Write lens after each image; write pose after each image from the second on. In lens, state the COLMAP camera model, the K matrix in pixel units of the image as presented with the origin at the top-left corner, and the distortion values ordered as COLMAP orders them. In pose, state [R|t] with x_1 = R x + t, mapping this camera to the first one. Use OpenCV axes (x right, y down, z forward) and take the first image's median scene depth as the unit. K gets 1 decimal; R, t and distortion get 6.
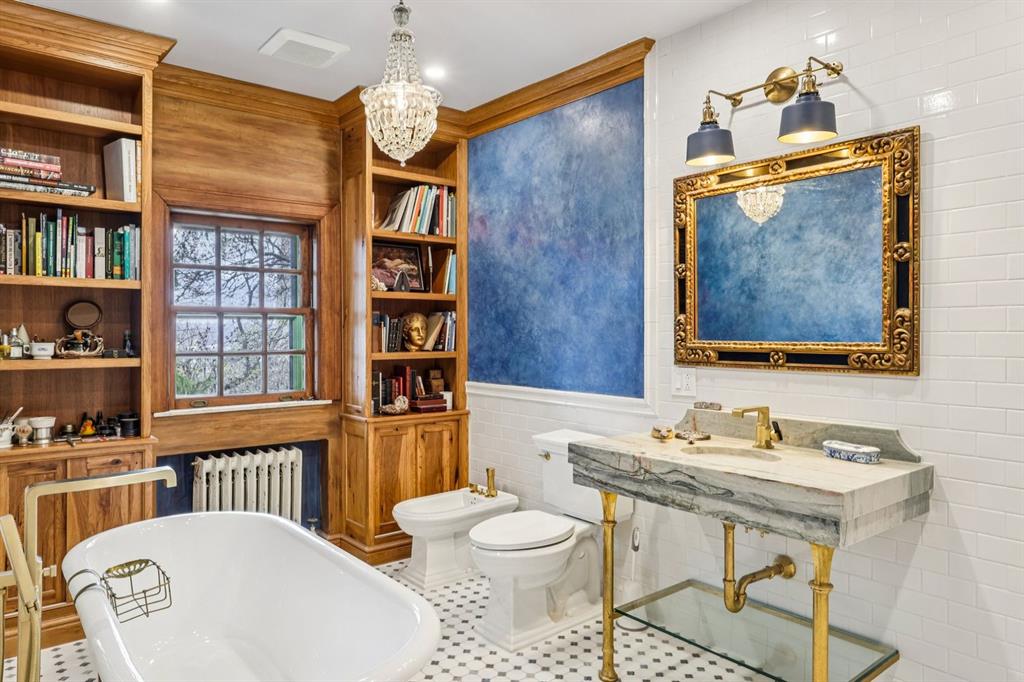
lens RADIAL K [[671.7, 0, 512.1], [0, 671.7, 337.7], [0, 0, 1]] dist [-0.003810, -0.000936]
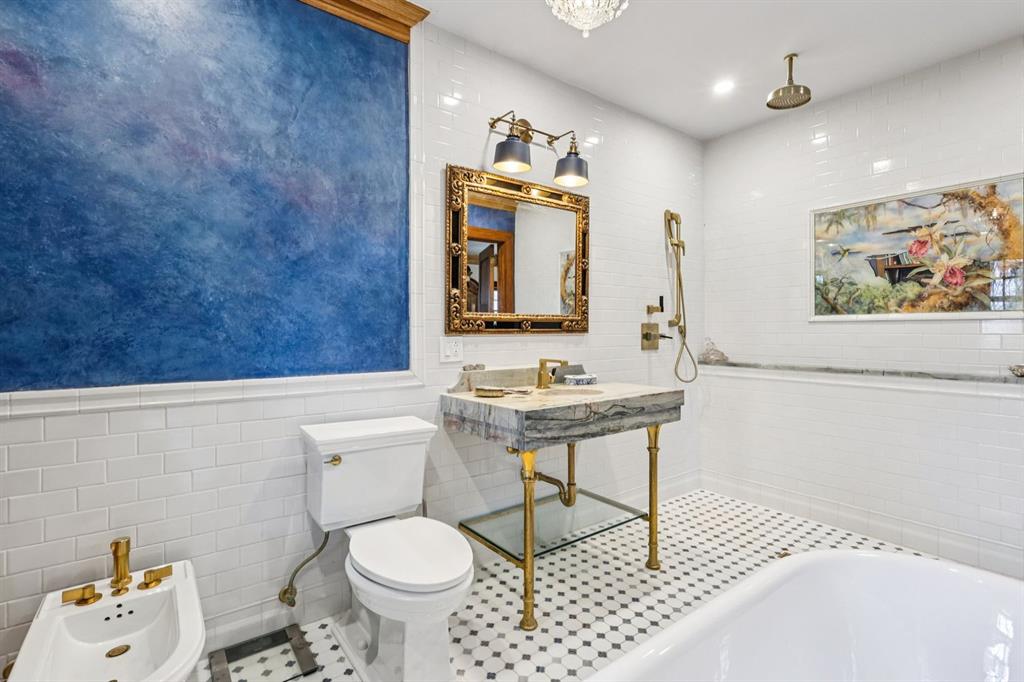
lens RADIAL K [[476.3, 0, 511.6], [0, 476.3, 333.6], [0, 0, 1]] dist [-0.001821, 0.001356]
pose [[0.038851, -0.007696, 0.999215, -0.481844], [0.008580, 0.999936, 0.007368, 0.031659], [-0.999208, 0.008287, 0.038914, 0.790793]]
